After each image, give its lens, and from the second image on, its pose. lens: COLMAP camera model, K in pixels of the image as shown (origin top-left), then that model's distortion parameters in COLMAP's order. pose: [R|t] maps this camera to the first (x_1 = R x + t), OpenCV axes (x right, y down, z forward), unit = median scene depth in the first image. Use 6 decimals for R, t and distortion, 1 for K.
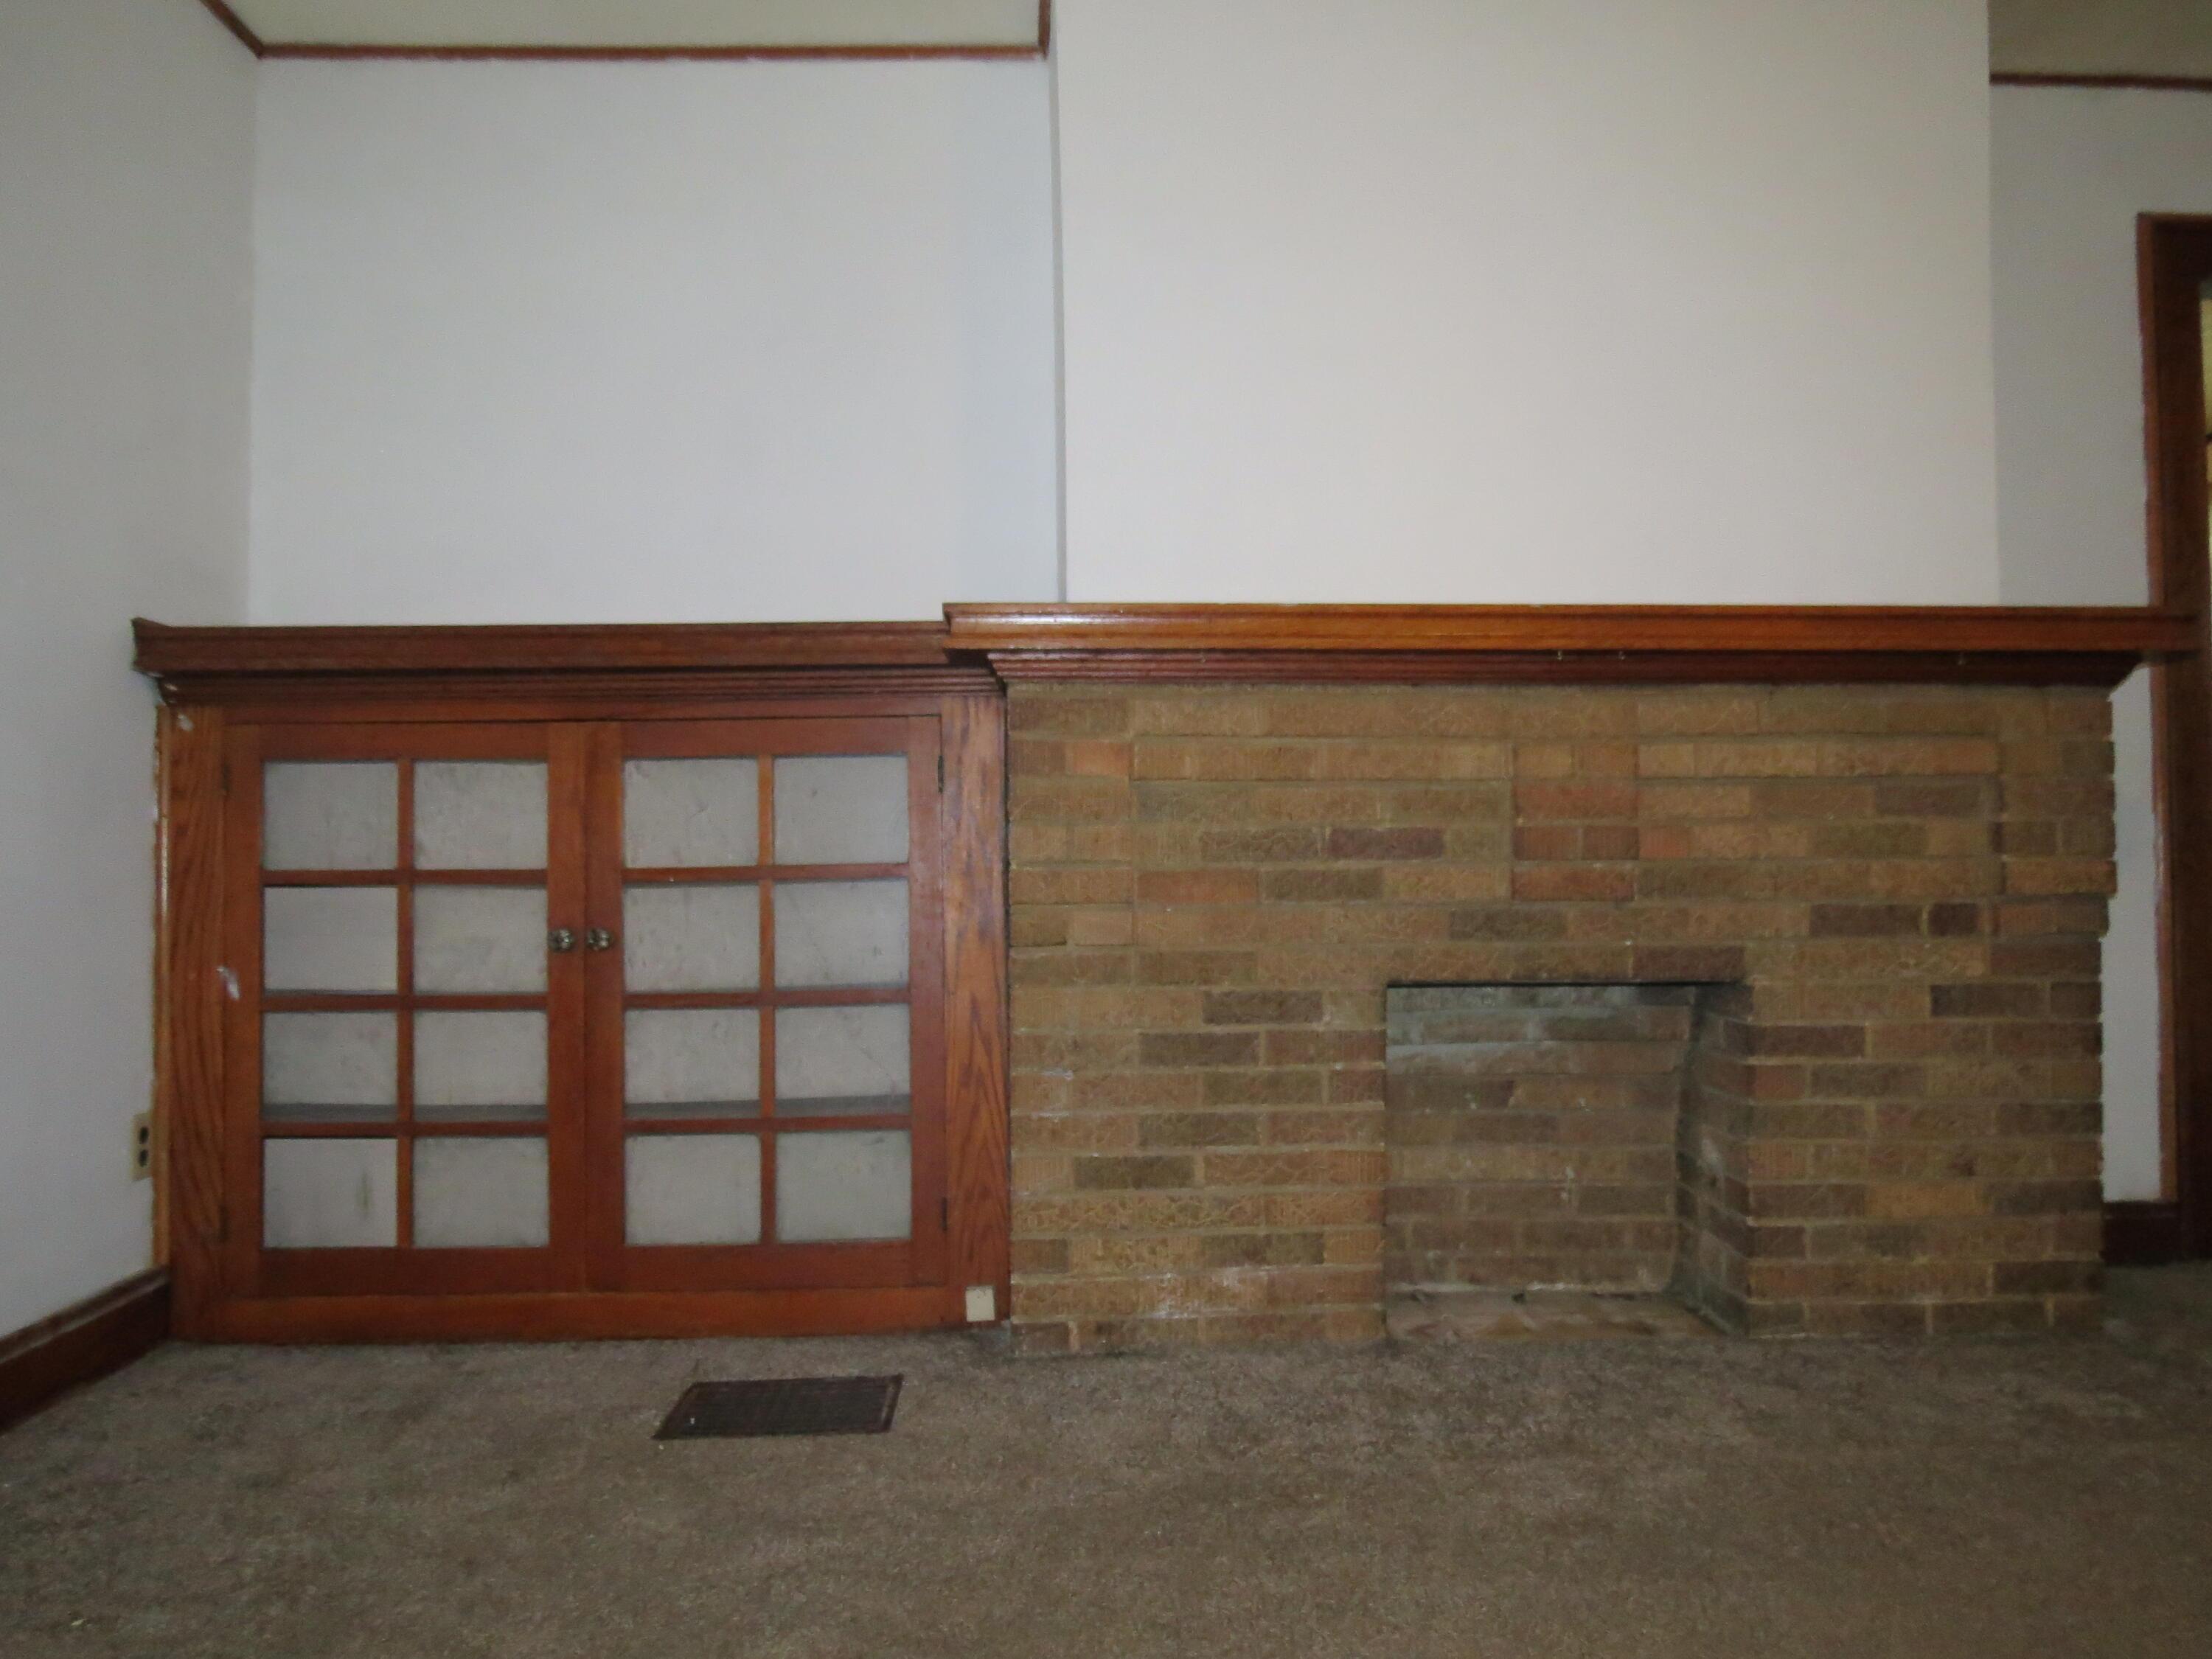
lens RADIAL K [[1556.9, 0, 1114.8], [0, 1556.9, 828.2], [0, 0, 1]] dist [-0.035839, 0.016516]
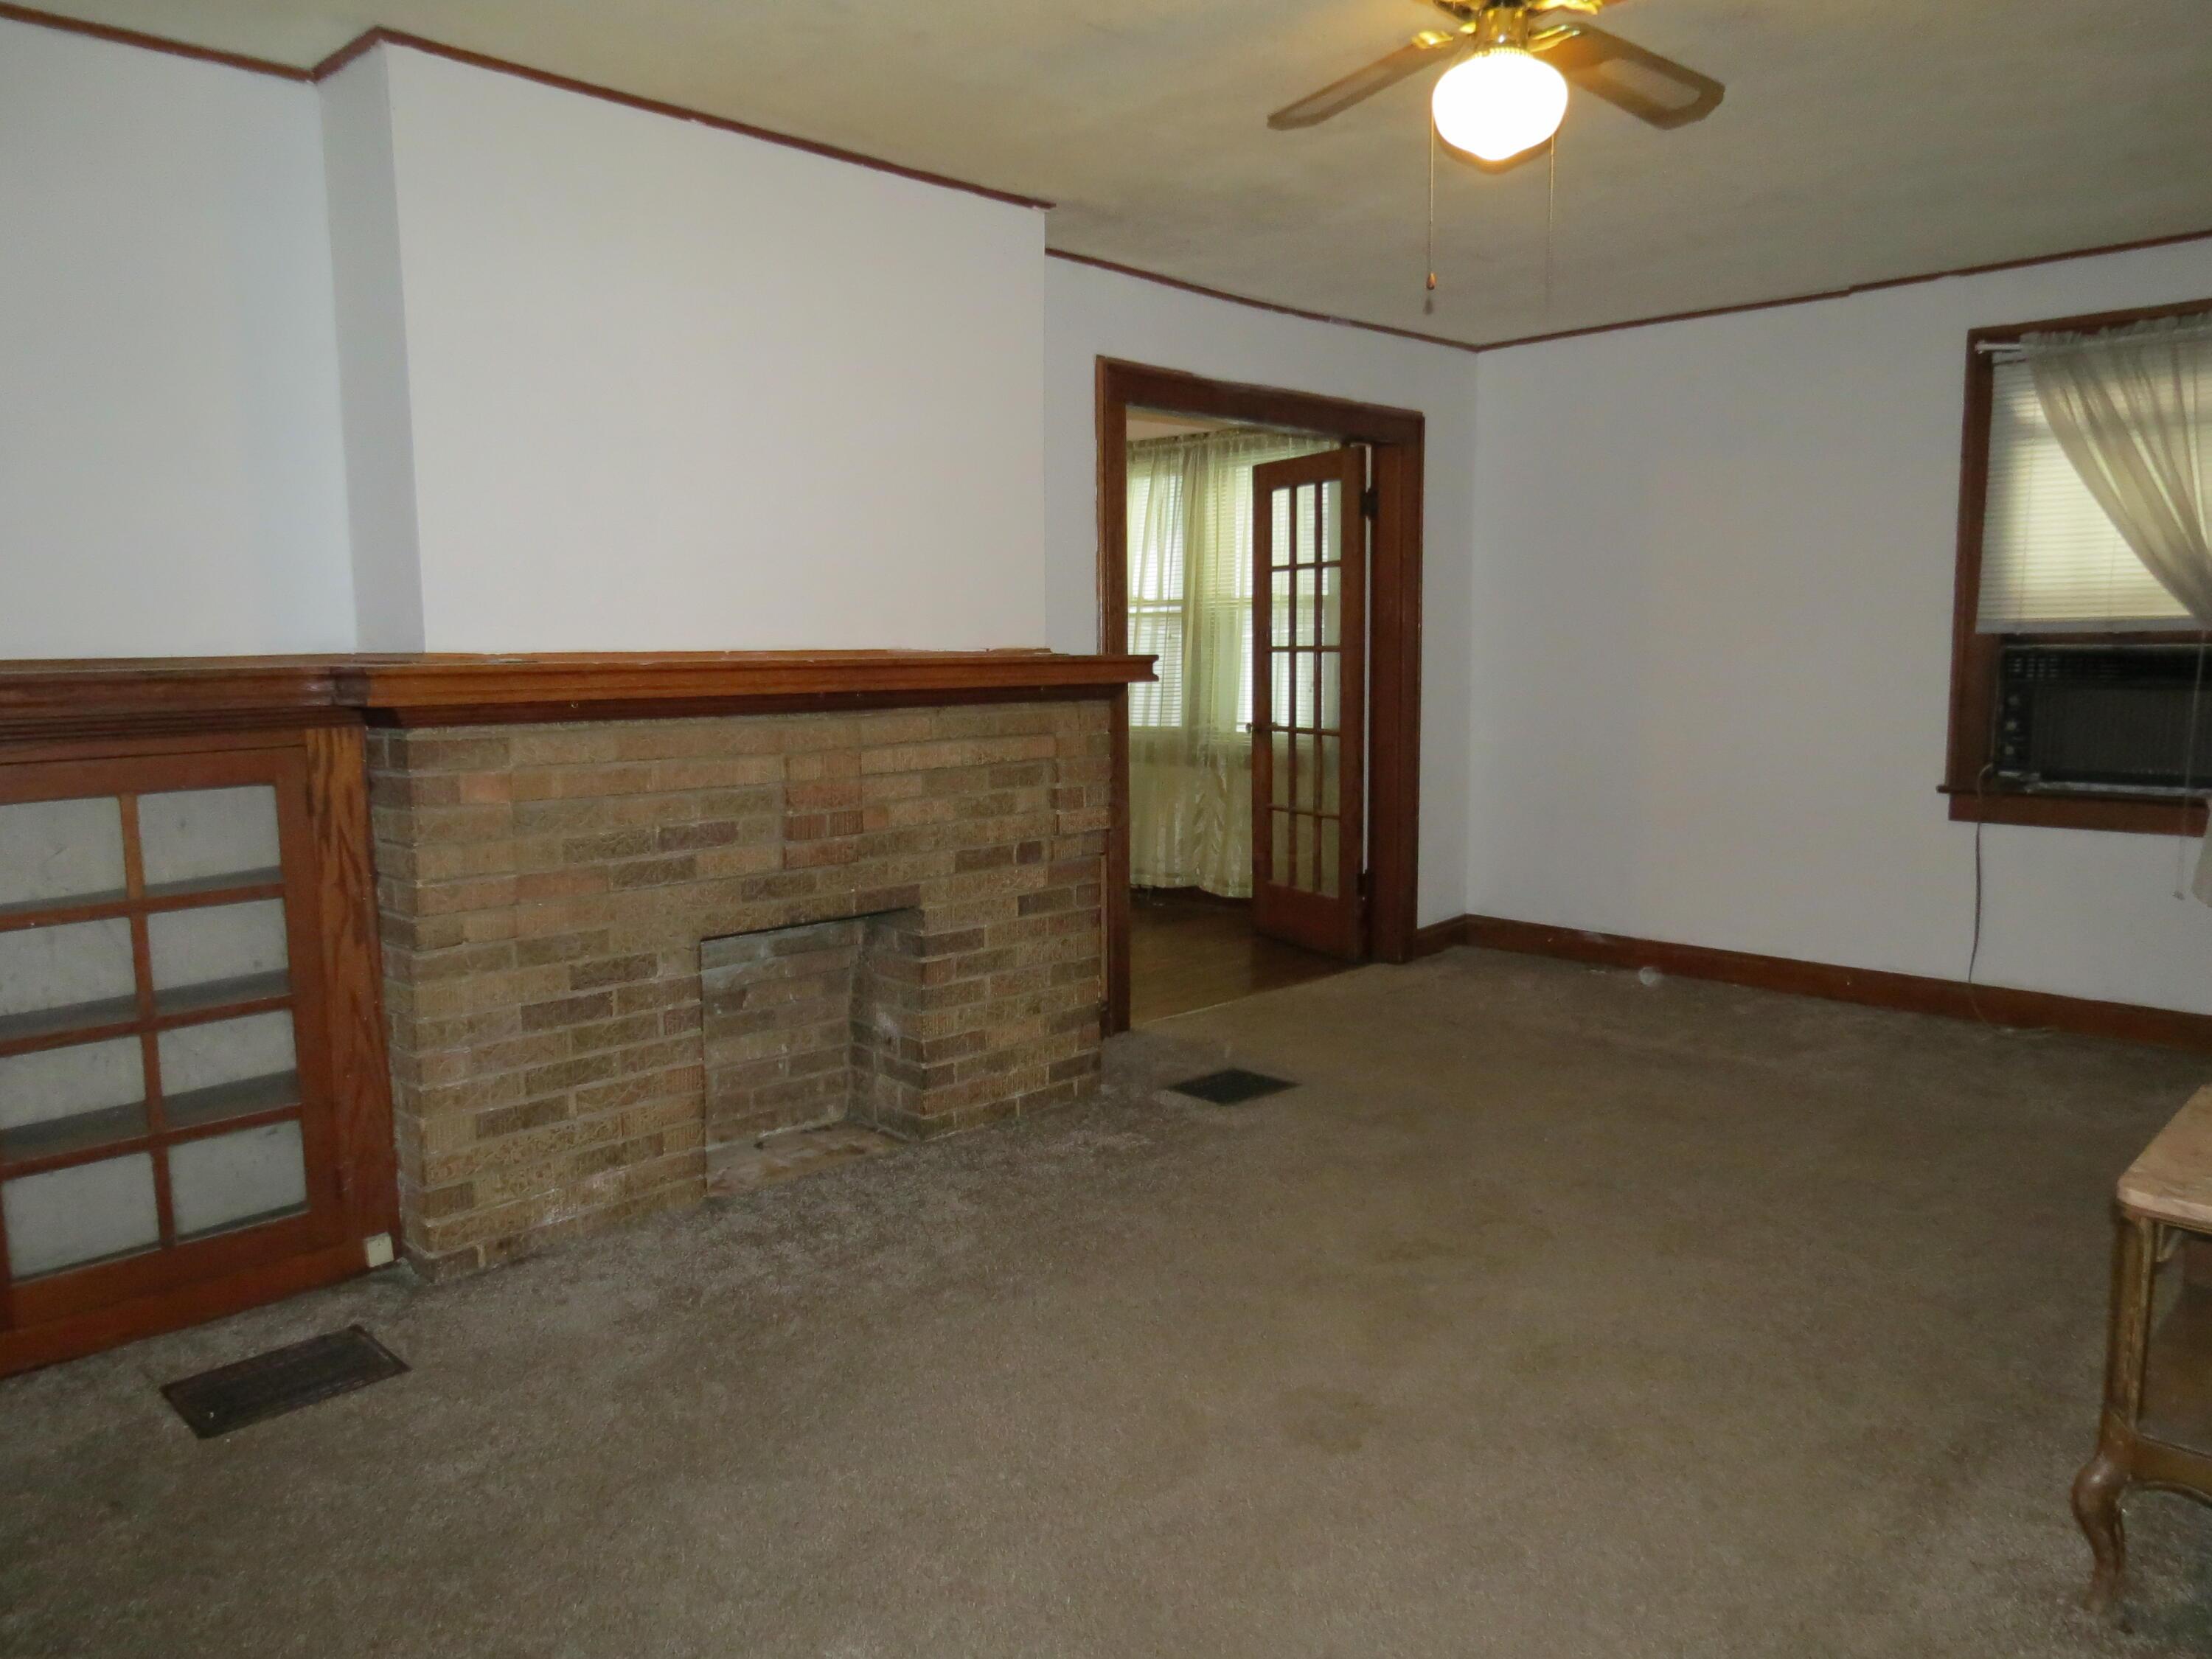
lens RADIAL K [[1556.9, 0, 1092.3], [0, 1556.9, 830.5], [0, 0, 1]] dist [-0.035839, 0.016516]
pose [[0.739928, -0.080573, 0.667843, -0.454611], [-0.015681, 0.990465, 0.136870, -0.179500], [-0.672503, -0.111746, 0.731610, -0.181149]]
